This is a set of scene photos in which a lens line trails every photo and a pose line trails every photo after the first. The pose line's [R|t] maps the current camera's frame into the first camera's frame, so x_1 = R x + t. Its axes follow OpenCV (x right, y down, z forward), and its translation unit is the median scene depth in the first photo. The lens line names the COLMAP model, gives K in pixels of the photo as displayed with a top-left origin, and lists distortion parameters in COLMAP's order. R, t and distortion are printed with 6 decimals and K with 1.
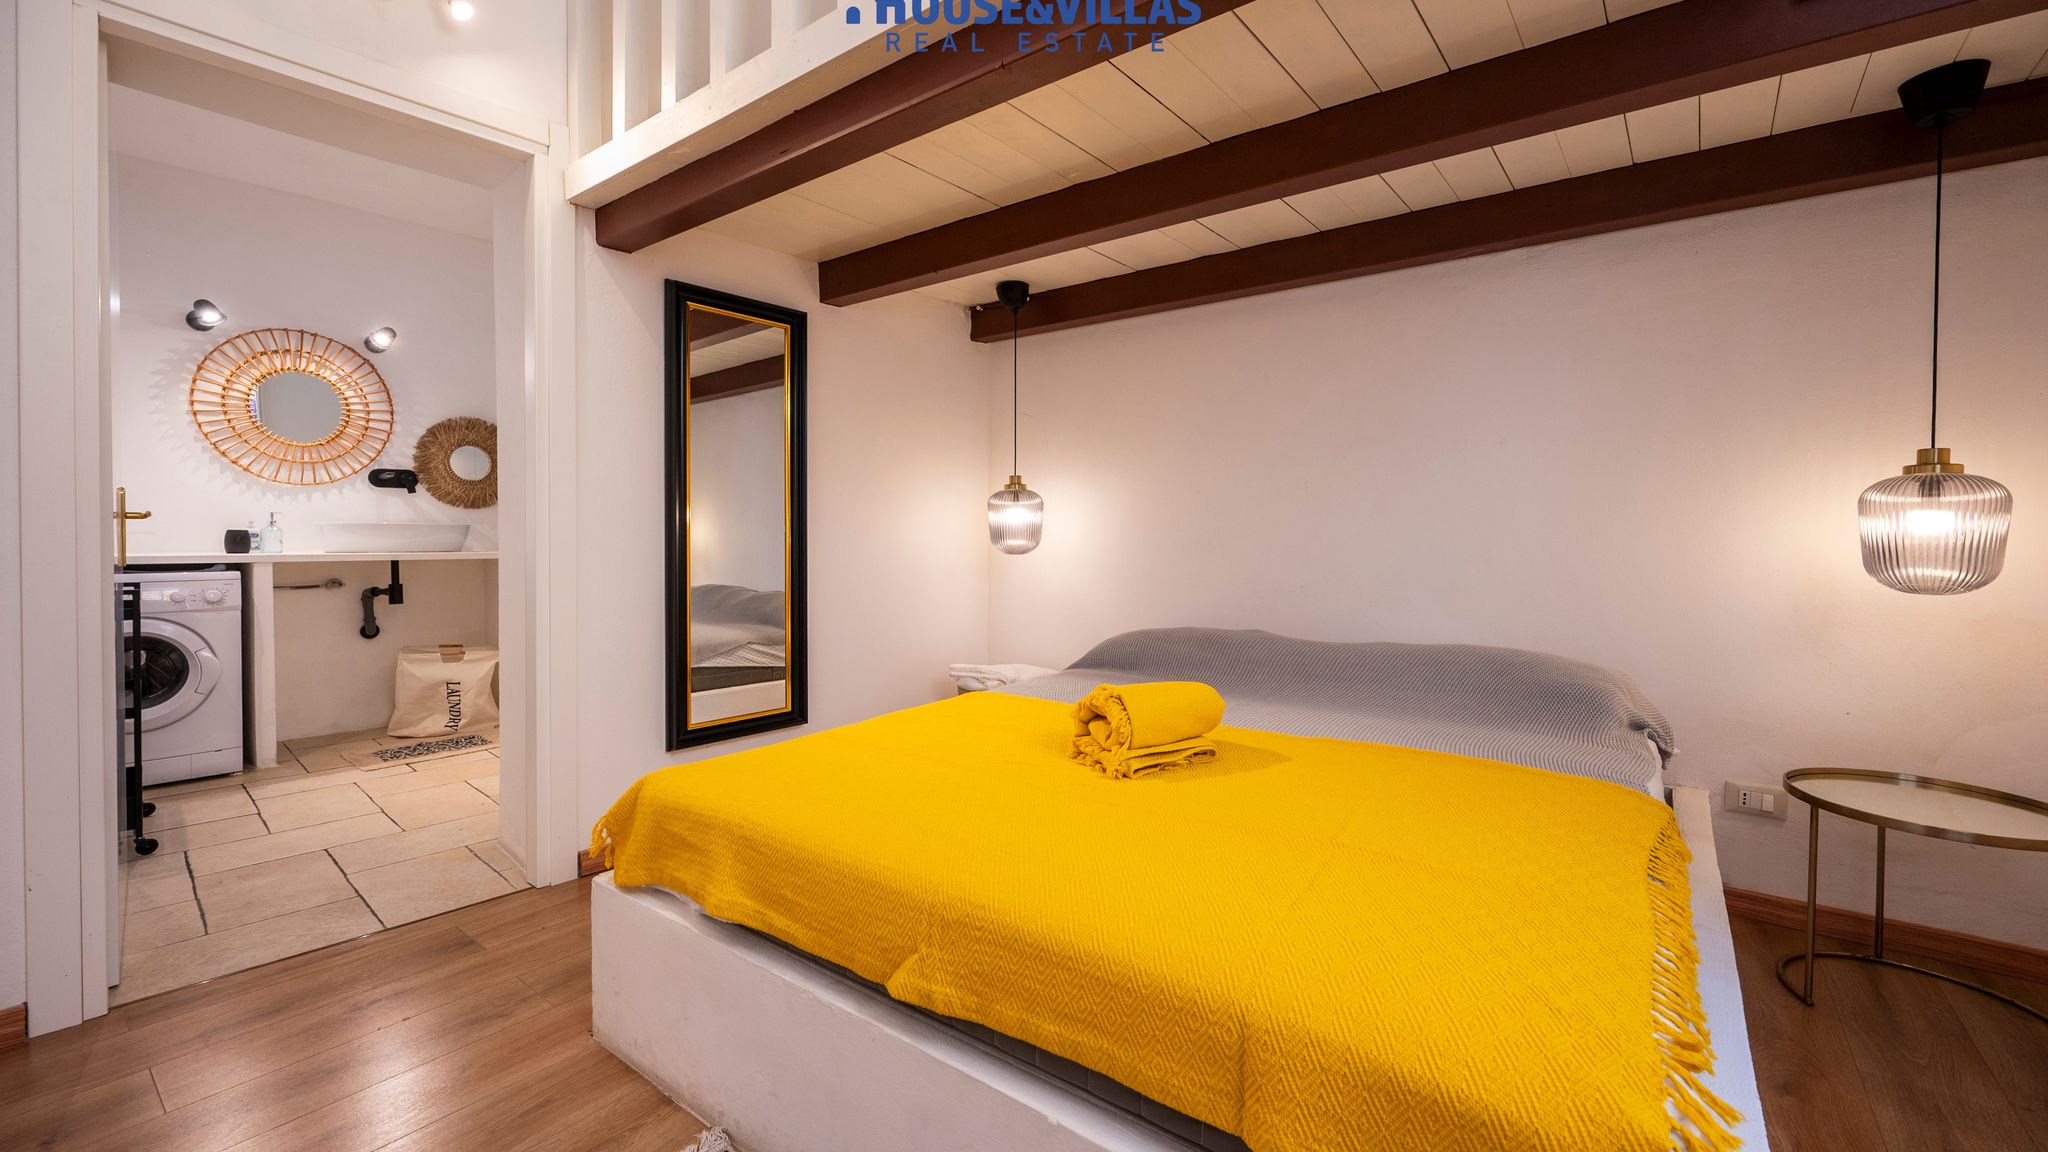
lens RADIAL K [[827.5, 0, 1060.7], [0, 827.5, 548.9], [0, 0, 1]] dist [-0.001552, -0.000124]
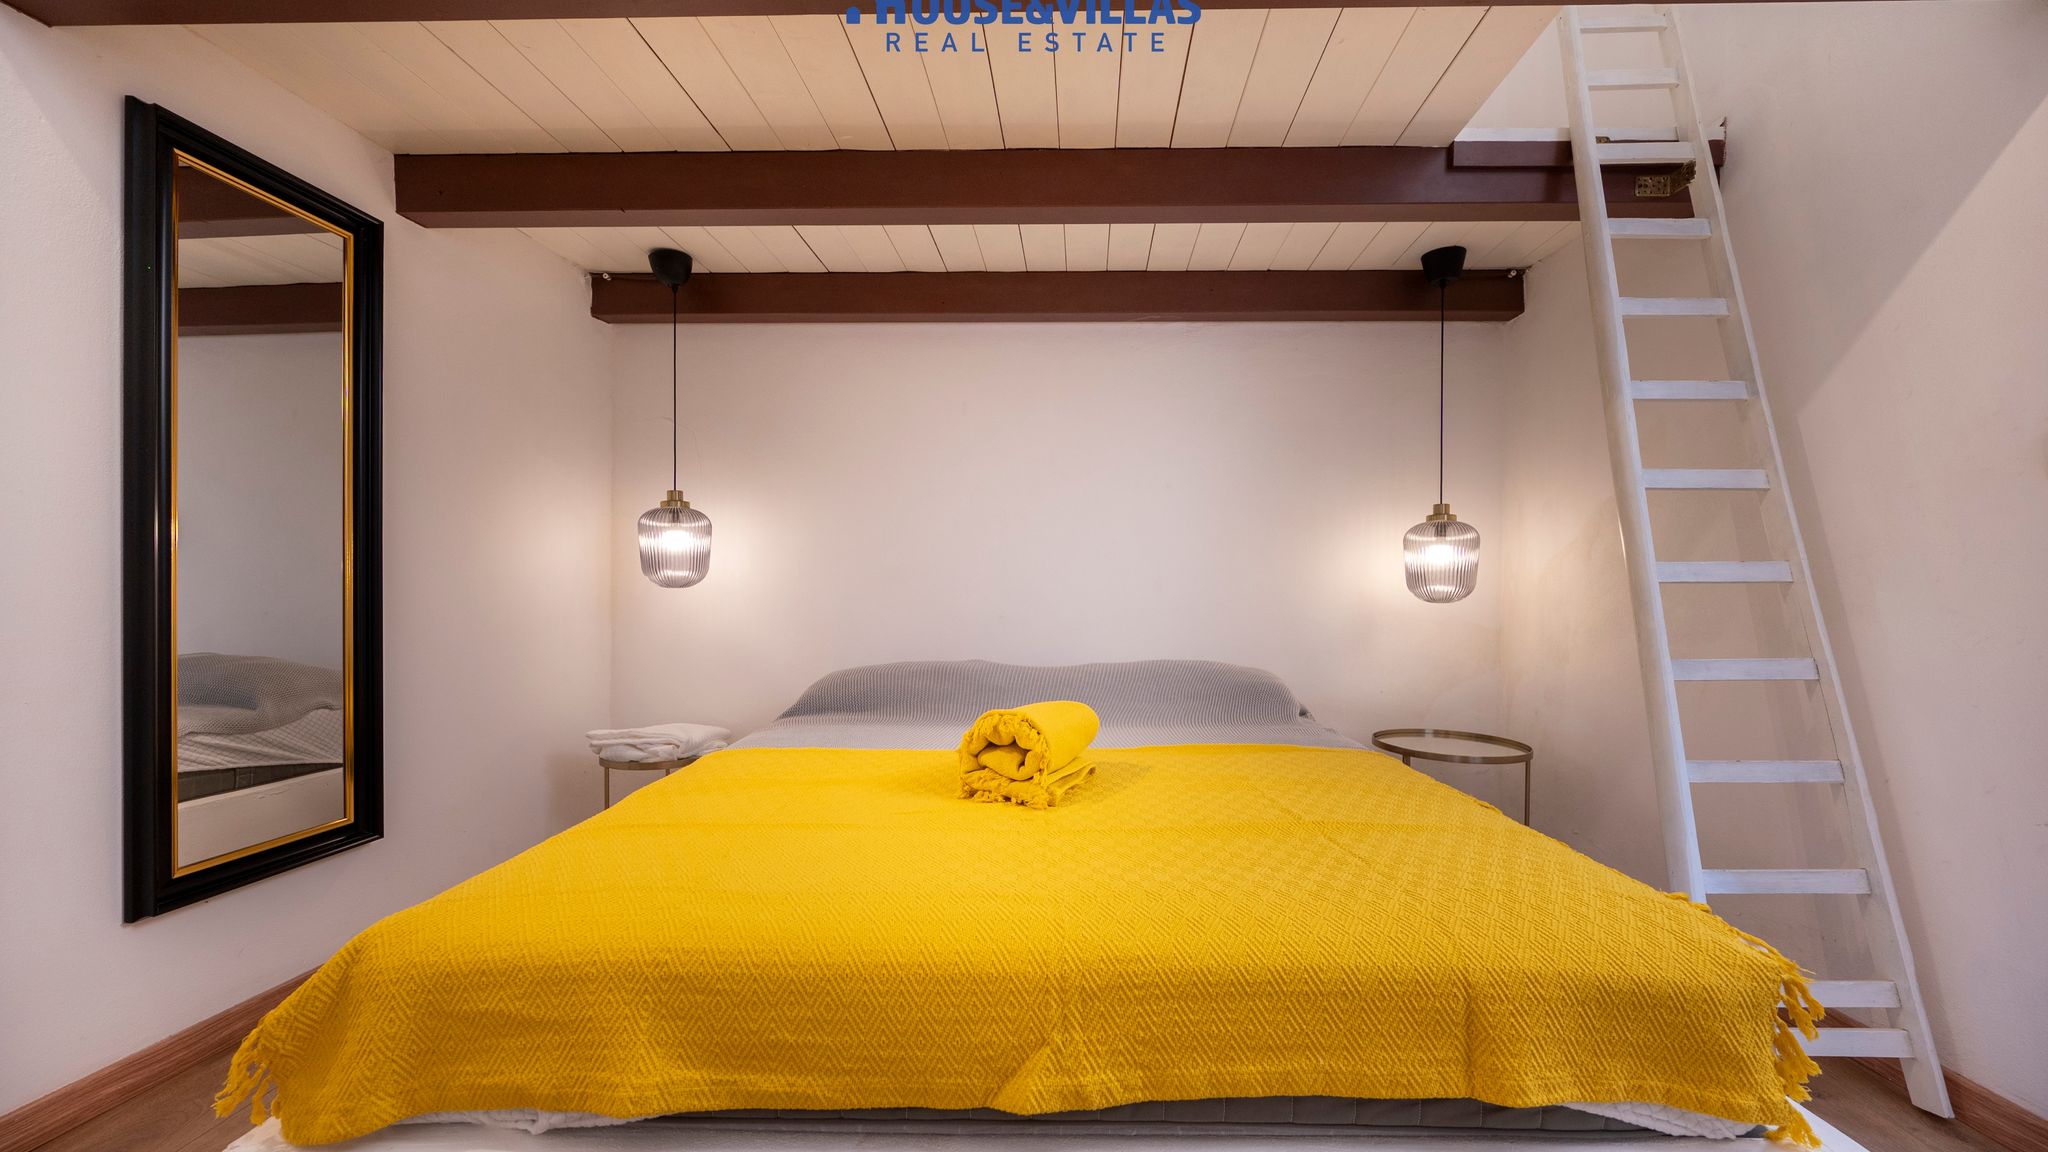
lens RADIAL K [[821.6, 0, 1038.4], [0, 821.6, 597.1], [0, 0, 1]] dist [-0.000745, -0.000245]
pose [[0.814806, -0.007503, 0.579685, -0.325672], [0.014796, 0.999860, -0.007855, 0.038409], [-0.579545, 0.014977, 0.814802, 0.193334]]
